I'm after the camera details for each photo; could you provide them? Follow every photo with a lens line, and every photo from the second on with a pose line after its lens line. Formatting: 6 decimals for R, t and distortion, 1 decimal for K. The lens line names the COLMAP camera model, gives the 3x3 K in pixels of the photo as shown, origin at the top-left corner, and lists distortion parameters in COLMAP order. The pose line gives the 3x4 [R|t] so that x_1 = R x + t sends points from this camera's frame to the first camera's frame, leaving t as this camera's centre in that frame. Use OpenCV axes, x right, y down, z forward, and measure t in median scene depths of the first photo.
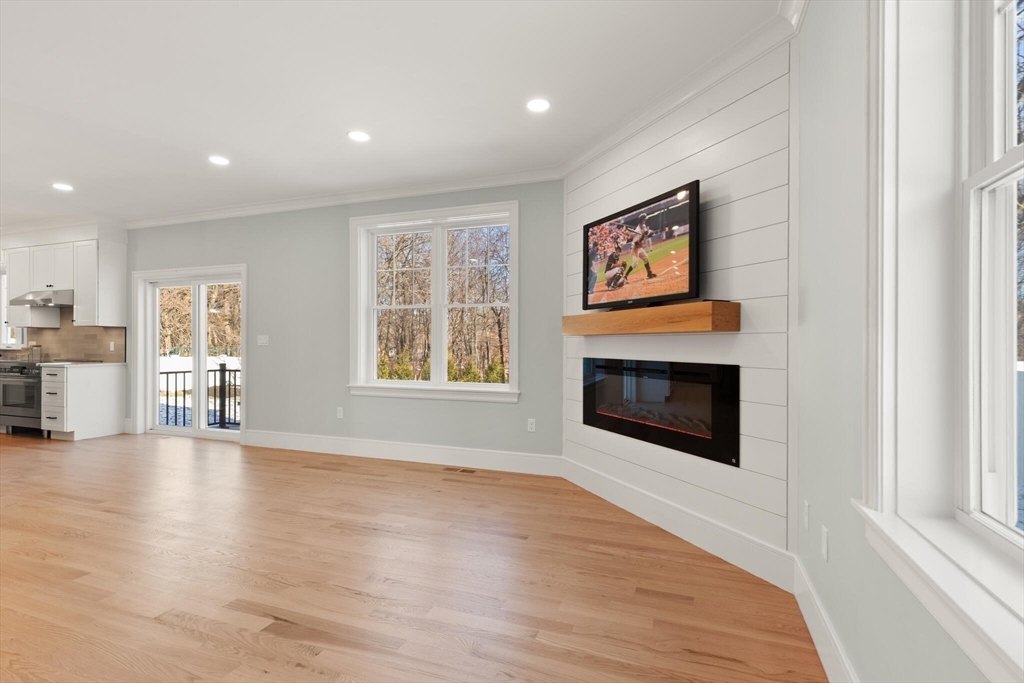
lens RADIAL K [[469.1, 0, 511.8], [0, 469.1, 342.7], [0, 0, 1]] dist [0.009648, -0.000549]
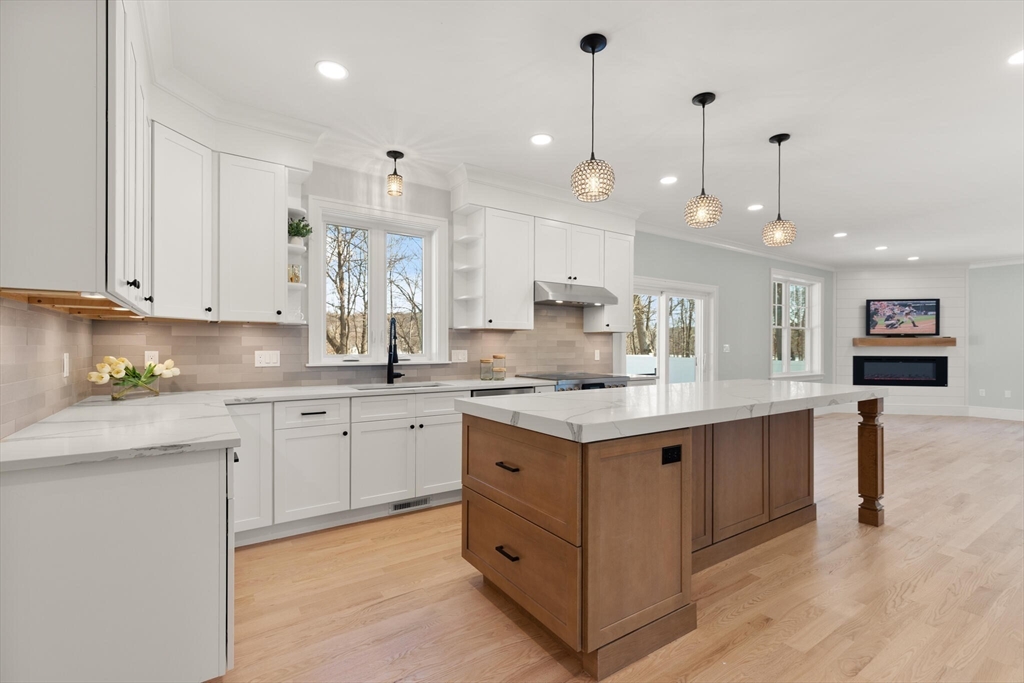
lens RADIAL K [[469.1, 0, 516.5], [0, 469.1, 344.4], [0, 0, 1]] dist [0.009648, -0.000549]
pose [[0.586259, 0.002684, 0.810119, -3.328181], [-0.002107, 0.999996, -0.001788, -0.021109], [-0.810121, -0.000659, 0.586262, 1.238090]]
